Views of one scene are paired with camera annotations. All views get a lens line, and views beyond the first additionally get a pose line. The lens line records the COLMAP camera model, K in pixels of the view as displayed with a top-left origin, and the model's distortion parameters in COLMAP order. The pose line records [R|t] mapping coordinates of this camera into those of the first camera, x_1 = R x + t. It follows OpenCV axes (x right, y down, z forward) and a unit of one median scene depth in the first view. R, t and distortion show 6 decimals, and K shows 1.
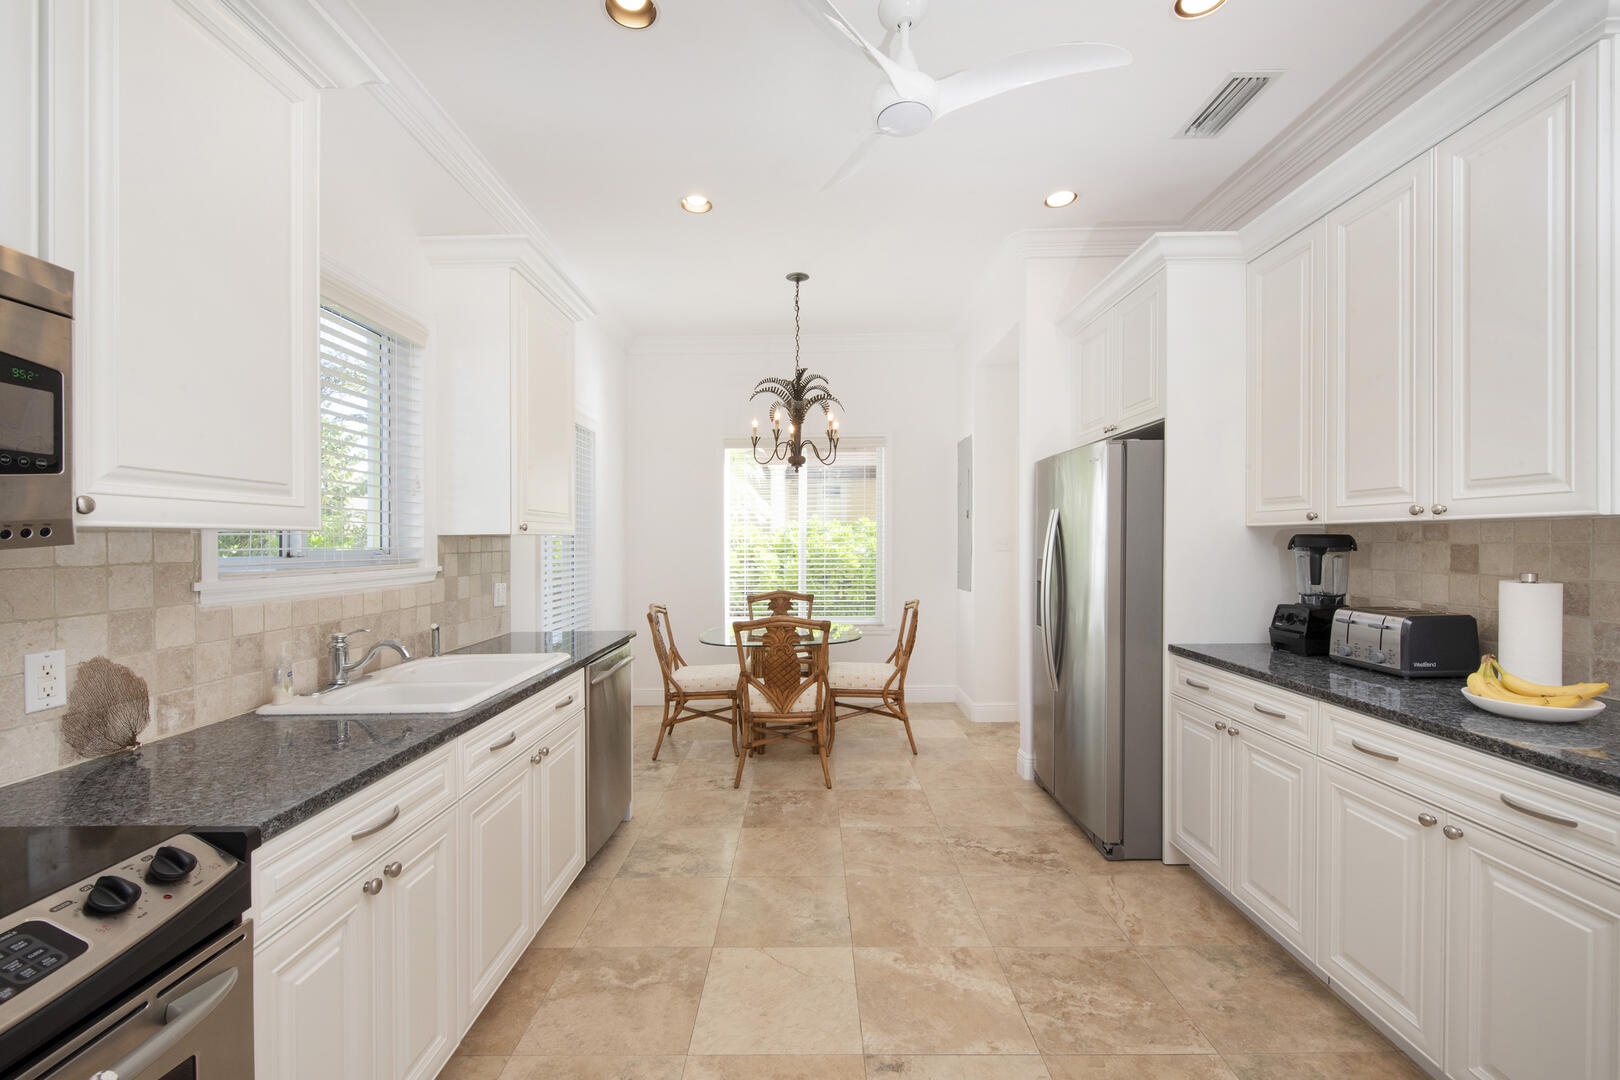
lens RADIAL K [[662.9, 0, 810.0], [0, 662.9, 540.0], [0, 0, 1]] dist [-0.000786, -0.000060]
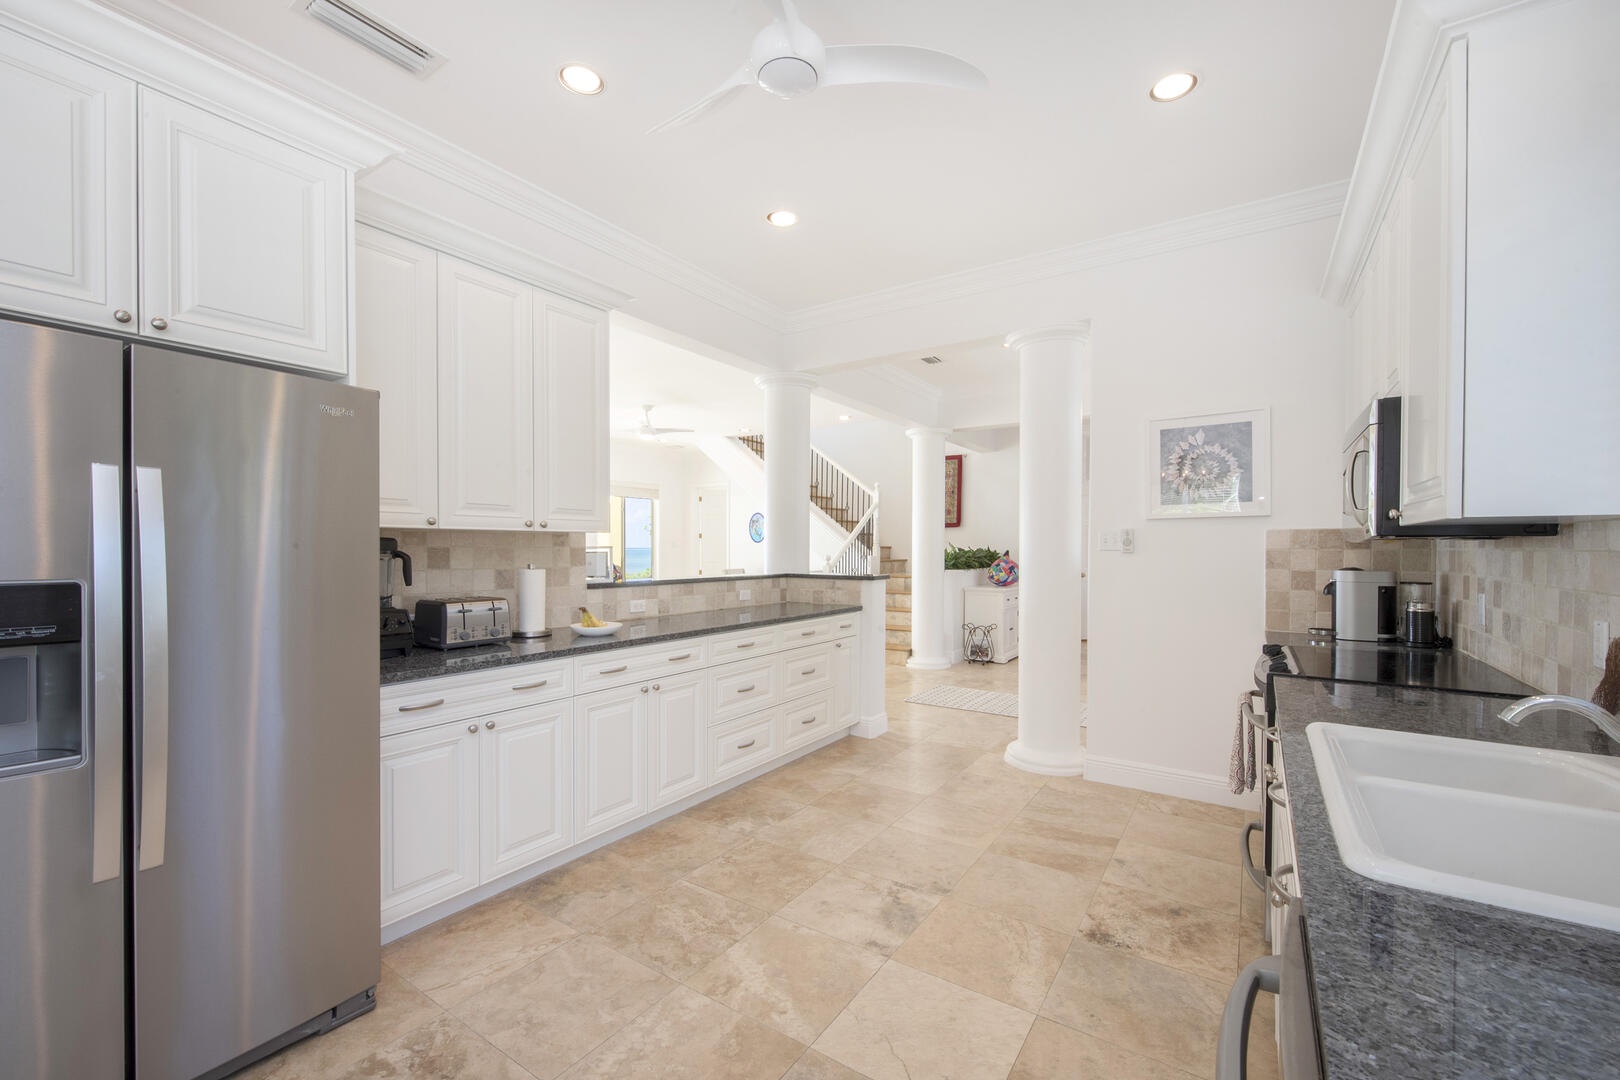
lens RADIAL K [[645.7, 0, 805.5], [0, 645.7, 560.0], [0, 0, 1]] dist [-0.001114, -0.000105]
pose [[-0.820235, -0.002619, 0.572021, -0.388791], [0.006034, 0.999894, 0.013229, 0.018919], [-0.571995, 0.014303, -0.820132, 1.690576]]
